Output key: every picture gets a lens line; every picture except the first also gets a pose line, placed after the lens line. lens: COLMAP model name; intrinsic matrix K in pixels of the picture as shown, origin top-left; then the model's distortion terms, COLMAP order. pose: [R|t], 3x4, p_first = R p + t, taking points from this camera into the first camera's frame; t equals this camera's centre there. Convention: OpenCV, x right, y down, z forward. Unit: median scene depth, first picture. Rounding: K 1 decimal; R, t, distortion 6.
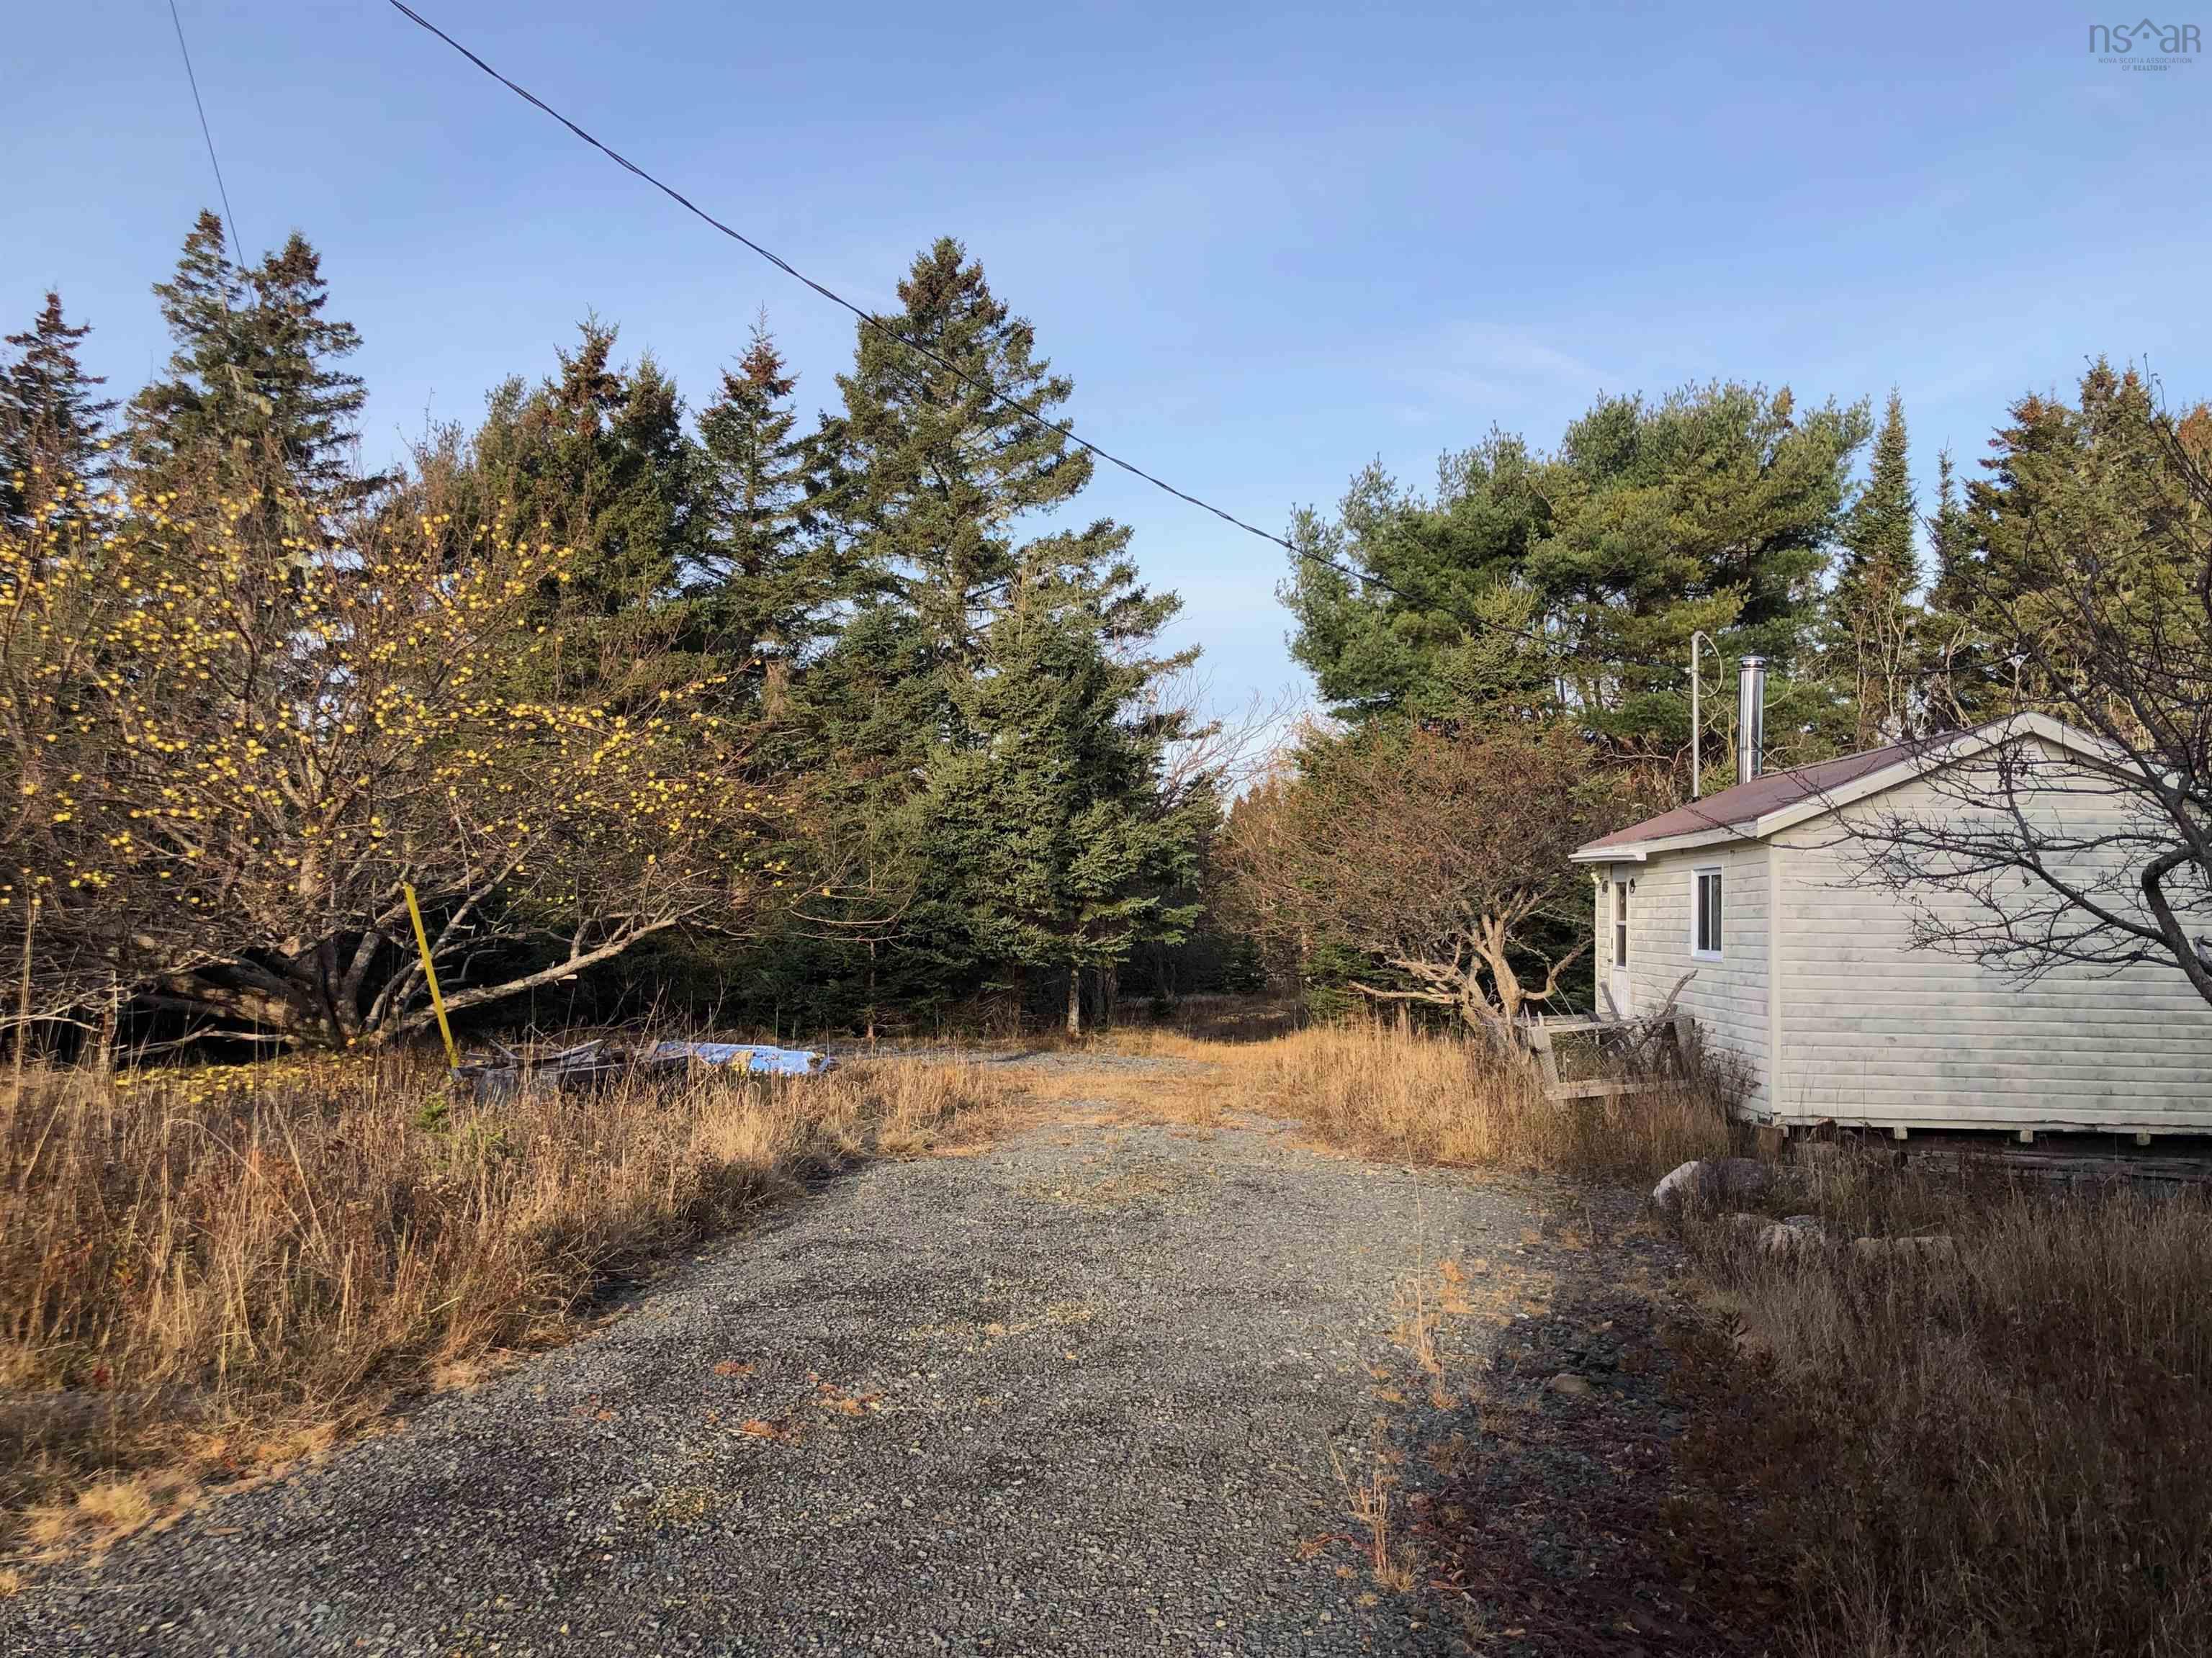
lens RADIAL K [[1799.2, 0, 1102.8], [0, 1799.2, 814.2], [0, 0, 1]] dist [0.000431, -0.013979]
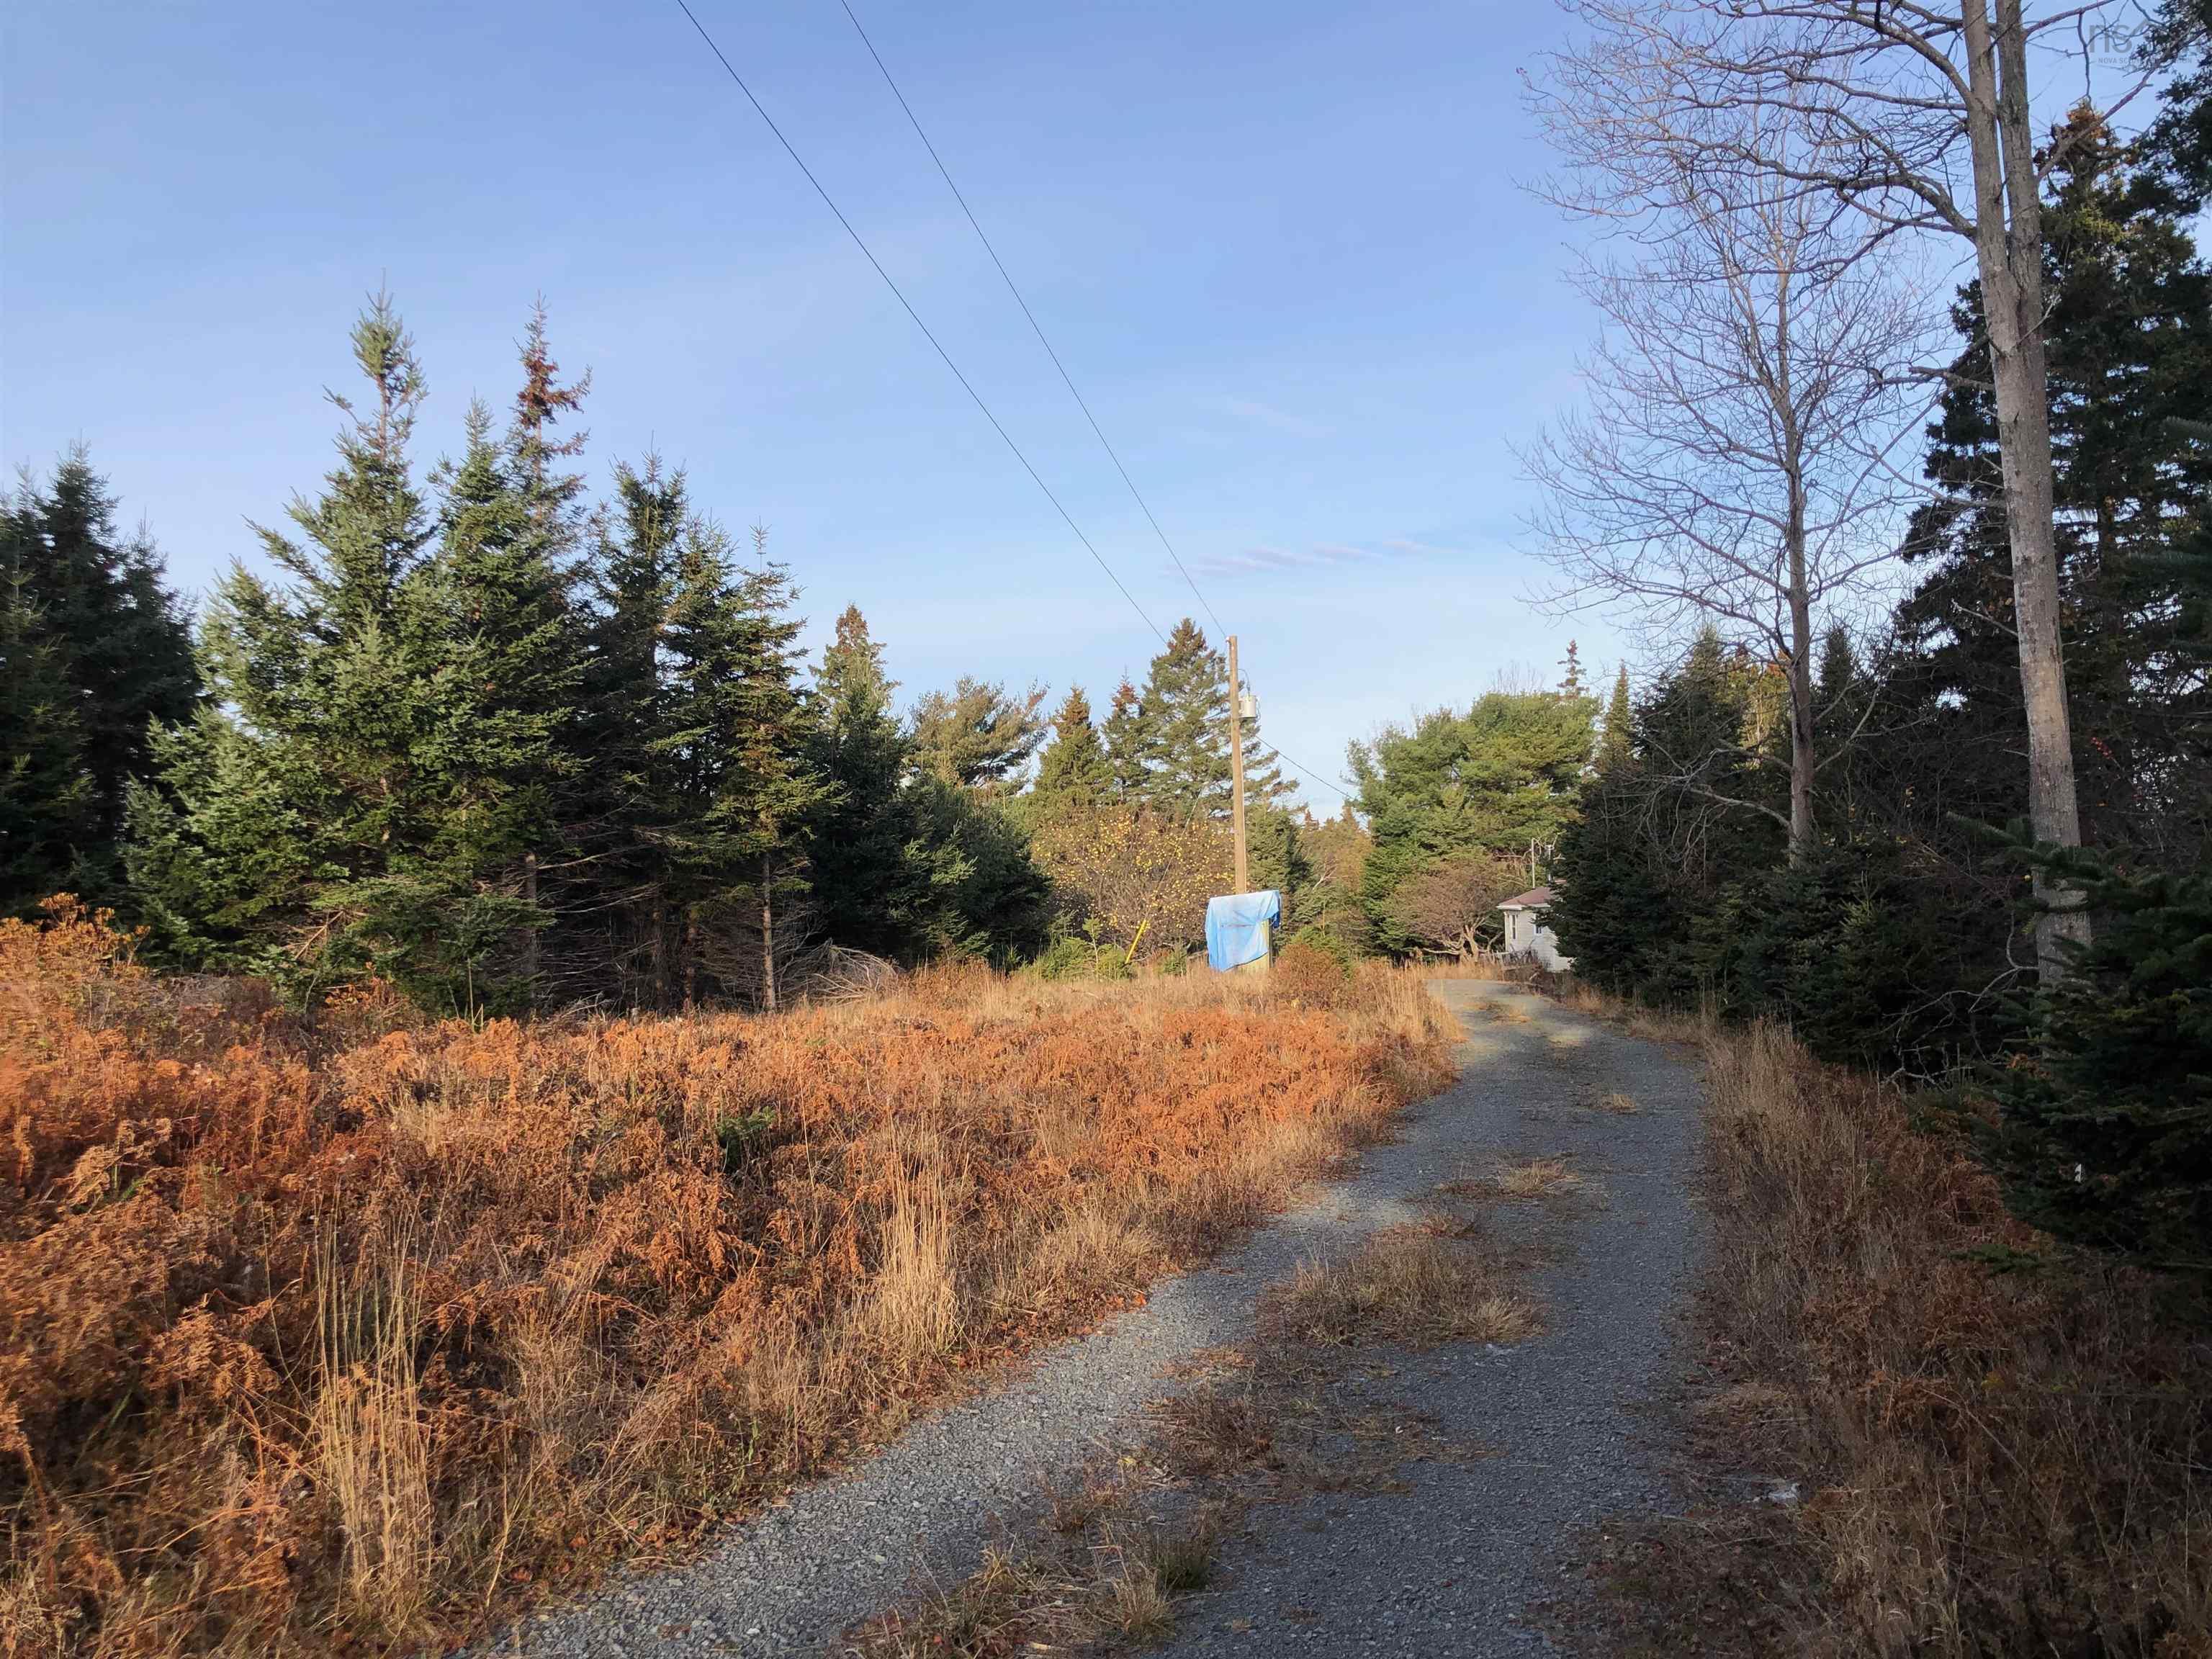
lens RADIAL K [[1799.3, 0, 1102.8], [0, 1799.3, 814.7], [0, 0, 1]] dist [0.000431, -0.013979]
pose [[0.996171, -0.027165, 0.083101, -0.449447], [0.027754, 0.999597, -0.005938, -0.089550], [-0.082906, 0.008221, 0.996523, -1.376143]]
